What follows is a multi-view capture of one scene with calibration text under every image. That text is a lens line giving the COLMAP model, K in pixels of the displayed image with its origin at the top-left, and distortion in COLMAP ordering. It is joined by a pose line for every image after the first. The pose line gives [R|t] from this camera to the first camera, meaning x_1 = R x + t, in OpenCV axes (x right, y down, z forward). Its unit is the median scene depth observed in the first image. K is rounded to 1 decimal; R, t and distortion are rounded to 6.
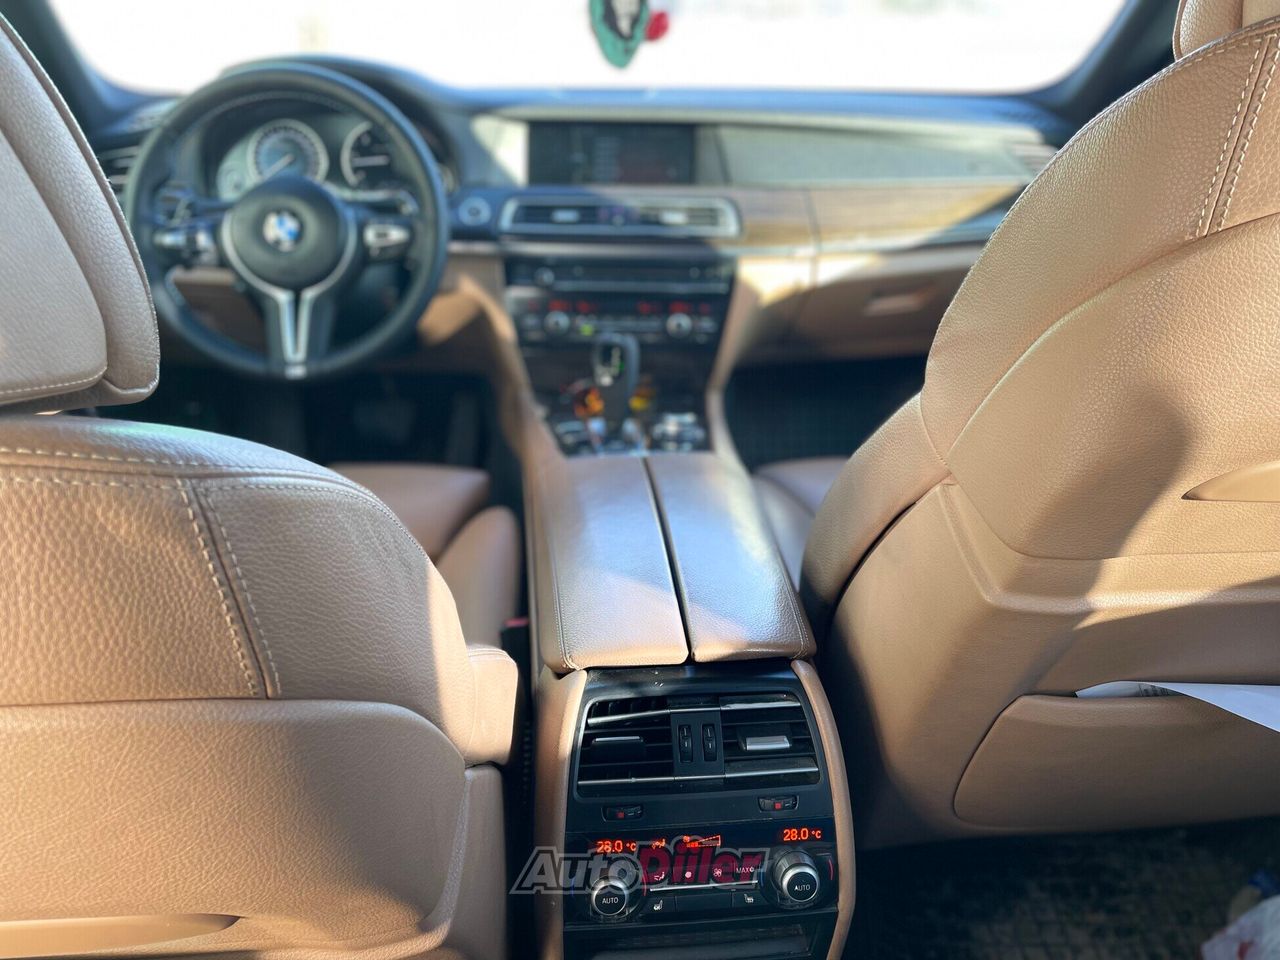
lens RADIAL K [[971.8, 0, 640.0], [0, 971.8, 480.0], [0, 0, 1]] dist [0.088834, -0.119309]
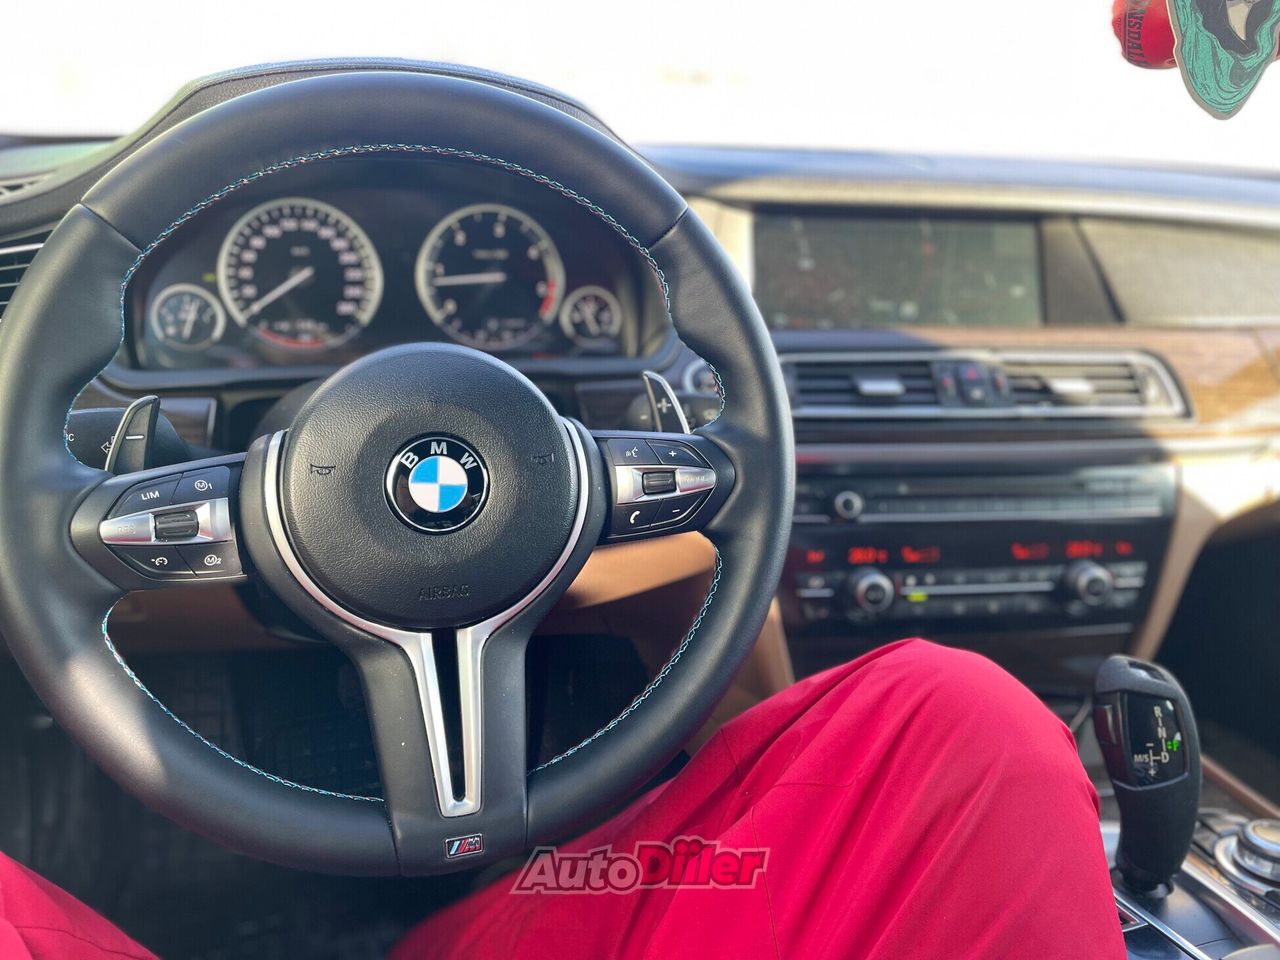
lens RADIAL K [[971.8, 0, 640.0], [0, 971.8, 480.0], [0, 0, 1]] dist [0.088834, -0.119309]
pose [[0.972700, -0.044187, 0.227821, -0.321942], [0.055840, 0.997427, -0.044956, -0.203366], [-0.225248, 0.056450, 0.972665, 0.522279]]
